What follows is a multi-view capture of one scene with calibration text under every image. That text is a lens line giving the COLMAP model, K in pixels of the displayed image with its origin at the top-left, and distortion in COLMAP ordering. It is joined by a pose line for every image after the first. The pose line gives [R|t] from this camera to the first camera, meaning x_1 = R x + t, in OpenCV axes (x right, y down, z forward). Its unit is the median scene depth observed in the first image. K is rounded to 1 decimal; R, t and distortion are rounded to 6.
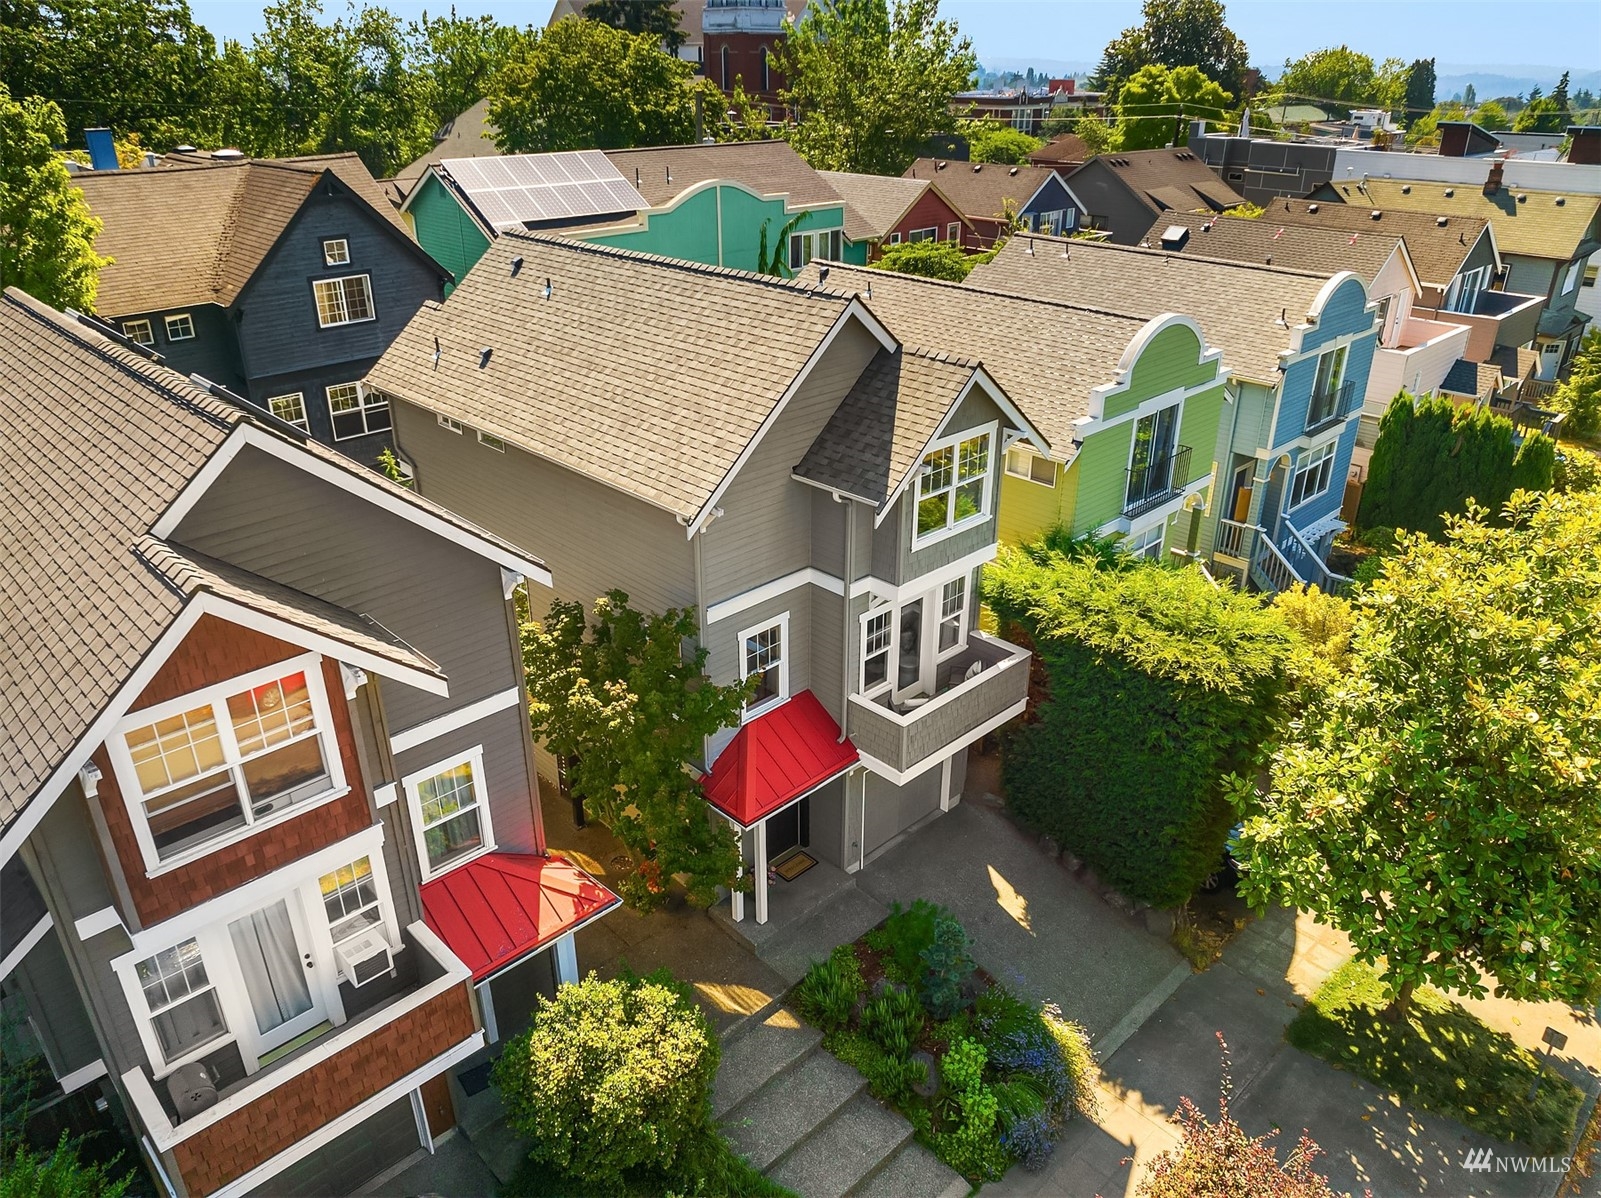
lens RADIAL K [[1122.6, 0, 800.5], [0, 1122.6, 599.0], [0, 0, 1]] dist [-0.024852, -0.000833]
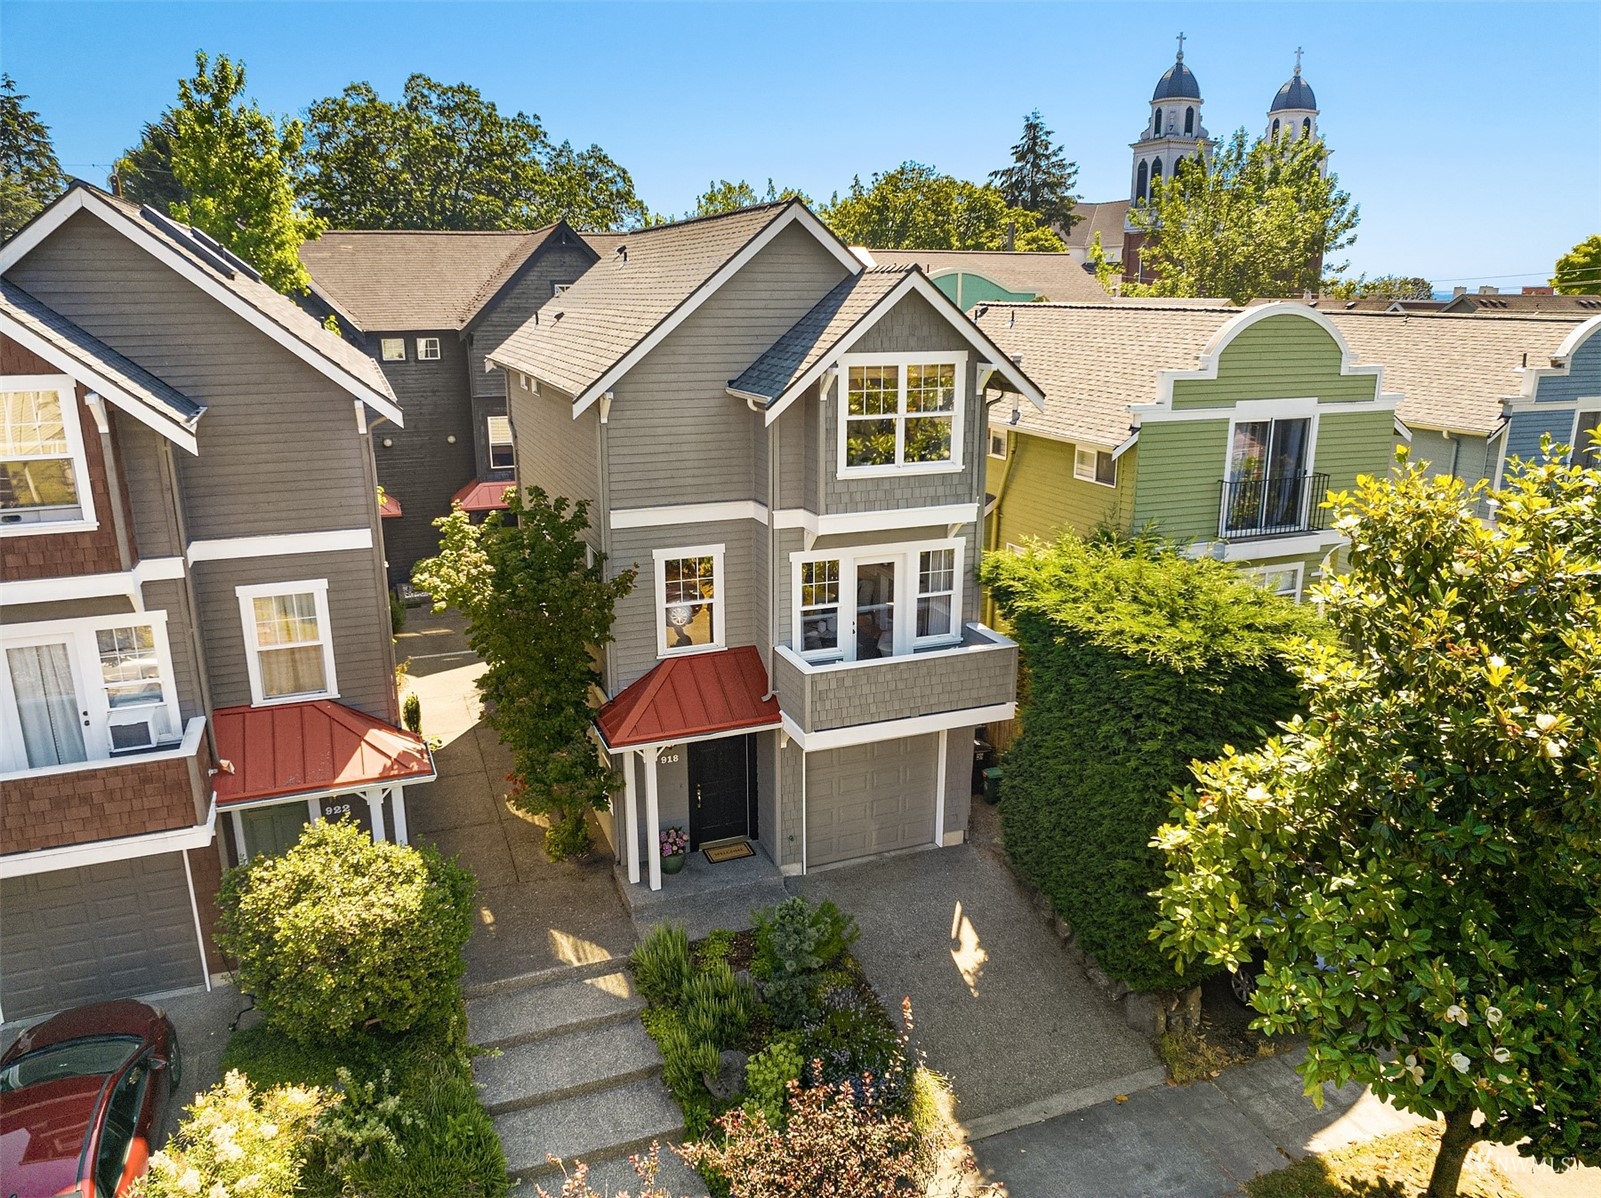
lens RADIAL K [[1126.6, 0, 800.5], [0, 1126.6, 599.0], [0, 0, 1]] dist [-0.026297, -0.000130]
pose [[0.923664, 0.102199, -0.369325, 0.399500], [-0.167972, 0.974236, -0.150500, 0.185854], [0.344428, 0.201048, 0.917033, 0.175283]]
